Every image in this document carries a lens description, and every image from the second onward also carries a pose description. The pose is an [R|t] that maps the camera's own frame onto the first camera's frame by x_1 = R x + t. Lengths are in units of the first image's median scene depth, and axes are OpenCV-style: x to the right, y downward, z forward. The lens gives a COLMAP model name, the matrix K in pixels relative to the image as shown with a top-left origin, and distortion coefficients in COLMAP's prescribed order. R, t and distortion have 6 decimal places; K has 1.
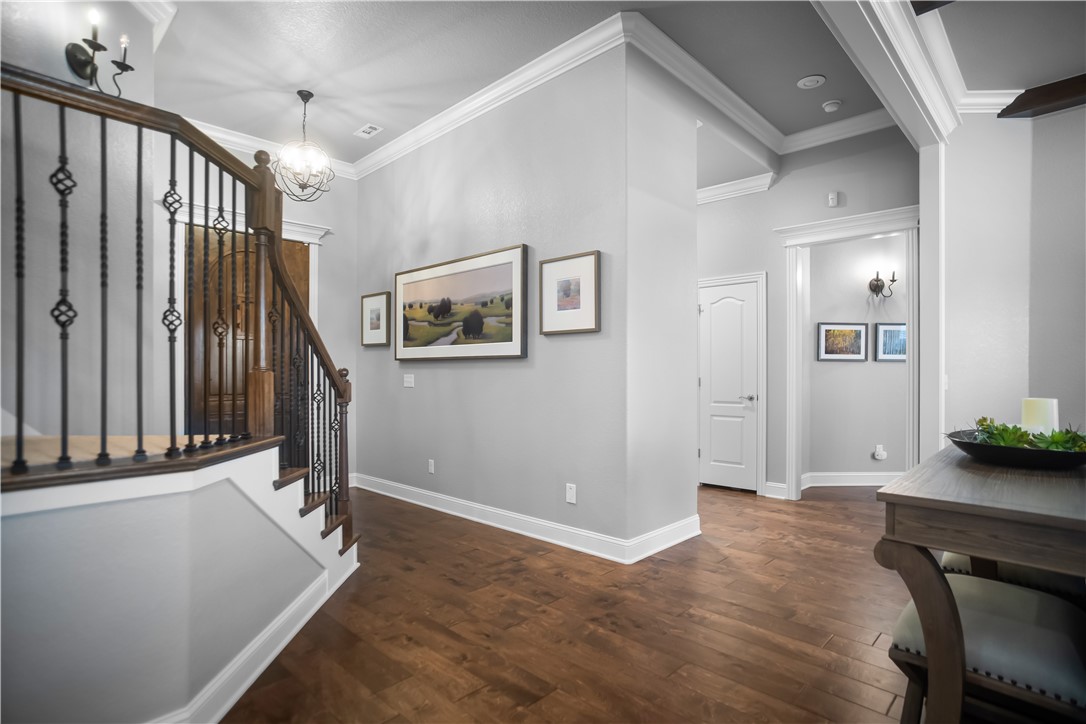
lens RADIAL K [[552.8, 0, 552.4], [0, 552.8, 365.3], [0, 0, 1]] dist [-0.043320, 0.029576]
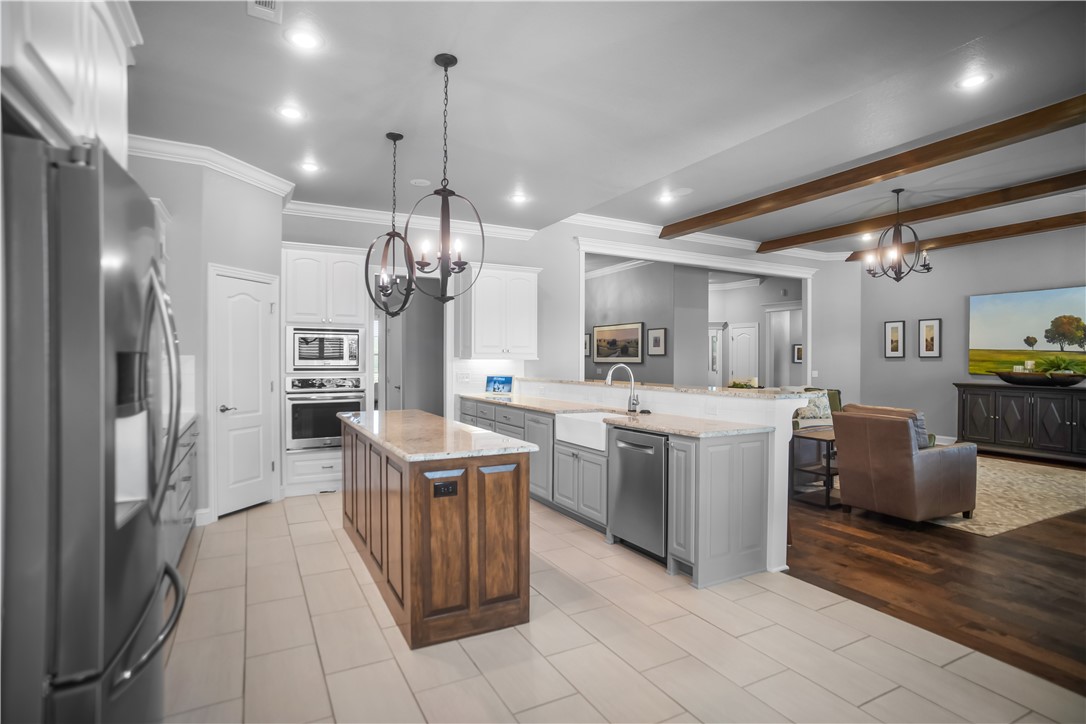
lens RADIAL K [[552.8, 0, 539.1], [0, 552.8, 364.6], [0, 0, 1]] dist [-0.043320, 0.029576]
pose [[0.949058, 0.006044, -0.315044, 0.301835], [-0.000777, 0.999858, 0.016840, -0.047910], [0.315101, -0.015738, 0.948928, -1.641453]]
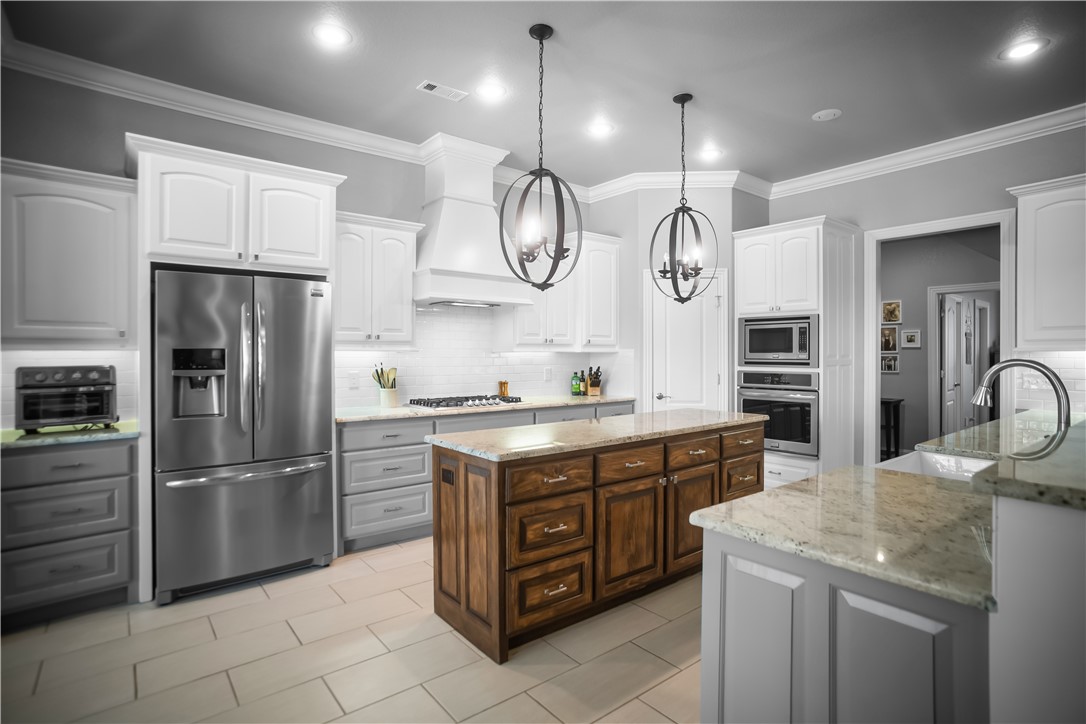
lens RADIAL K [[552.8, 0, 550.0], [0, 552.8, 357.0], [0, 0, 1]] dist [-0.043320, 0.029576]
pose [[-0.142362, 0.007058, -0.989790, 0.633572], [0.010115, 0.999933, 0.005675, -0.038954], [0.989763, -0.009204, -0.142424, -0.857551]]
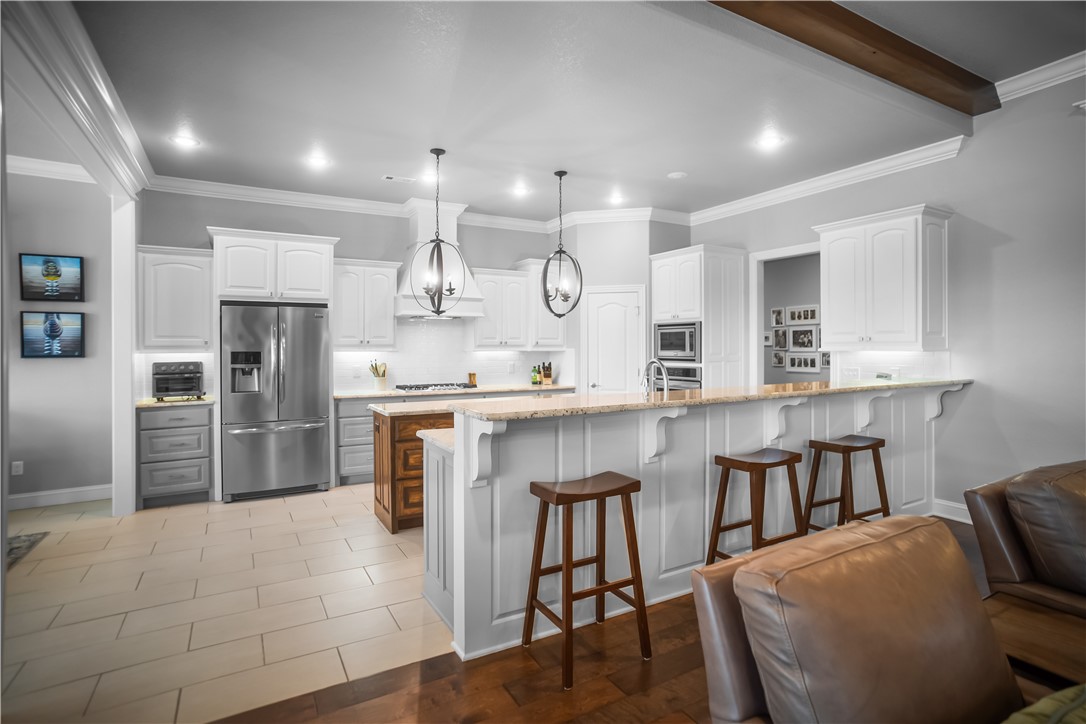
lens RADIAL K [[552.8, 0, 549.9], [0, 552.8, 352.2], [0, 0, 1]] dist [-0.043320, 0.029576]
pose [[-0.296741, 0.008559, -0.954920, 0.934992], [0.013079, 0.999902, 0.004898, -0.046100], [0.954869, -0.011036, -0.296824, -0.428519]]
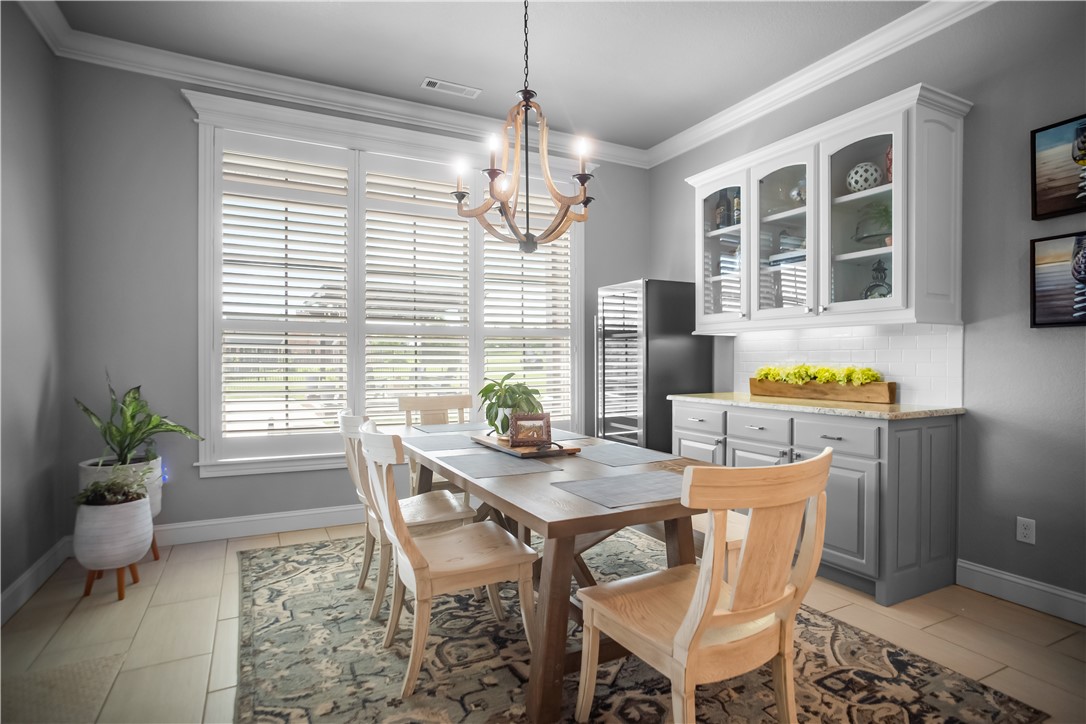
lens RADIAL K [[552.8, 0, 544.2], [0, 552.8, 361.4], [0, 0, 1]] dist [-0.043320, 0.029576]
pose [[-0.938714, -0.005084, 0.344659, 0.477194], [-0.008118, 0.999940, -0.007359, 0.003152], [-0.344601, -0.009705, -0.938699, -1.063157]]
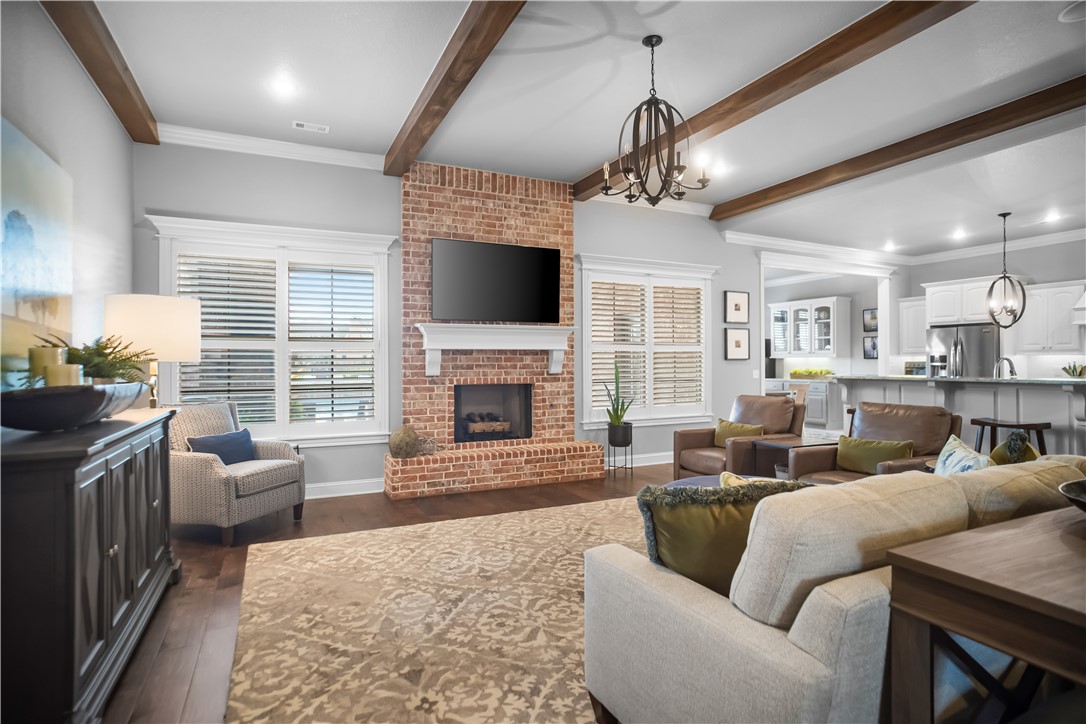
lens RADIAL K [[552.8, 0, 544.1], [0, 552.8, 362.0], [0, 0, 1]] dist [-0.043320, 0.029576]
pose [[-0.931962, 0.003302, 0.362540, 0.620146], [0.000577, 0.999971, -0.007624, -0.011296], [-0.362555, -0.006896, -0.931937, 0.950294]]
